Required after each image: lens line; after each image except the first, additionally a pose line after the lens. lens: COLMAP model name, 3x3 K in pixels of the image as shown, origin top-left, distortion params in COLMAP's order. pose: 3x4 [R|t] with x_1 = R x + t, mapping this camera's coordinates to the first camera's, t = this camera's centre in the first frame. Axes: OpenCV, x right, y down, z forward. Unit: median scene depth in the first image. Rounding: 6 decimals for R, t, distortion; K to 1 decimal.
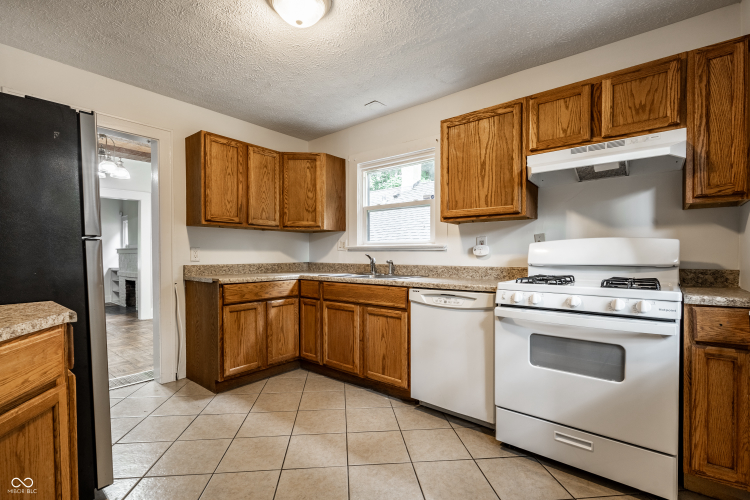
lens RADIAL K [[334.6, 0, 378.0], [0, 334.6, 254.5], [0, 0, 1]] dist [-0.004509, -0.000663]
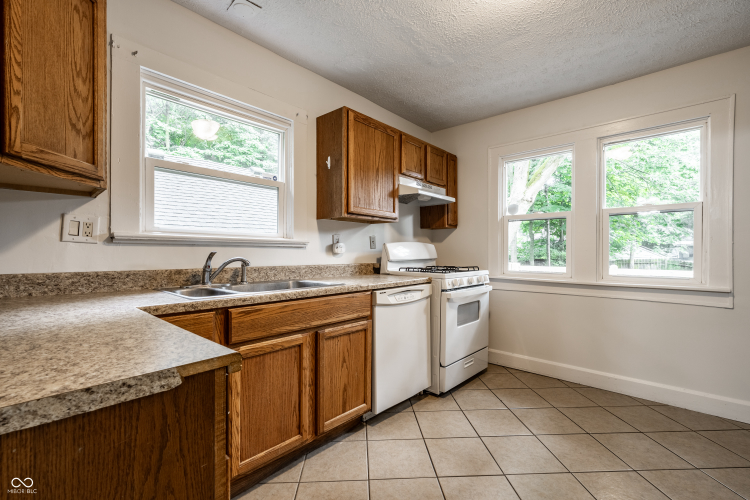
lens RADIAL K [[334.6, 0, 372.6], [0, 334.6, 252.5], [0, 0, 1]] dist [-0.004509, -0.000663]
pose [[0.057389, 0.002543, 0.998349, -0.755766], [0.000745, 0.999996, -0.002590, 0.002625], [-0.998352, 0.000892, 0.057387, 0.924970]]
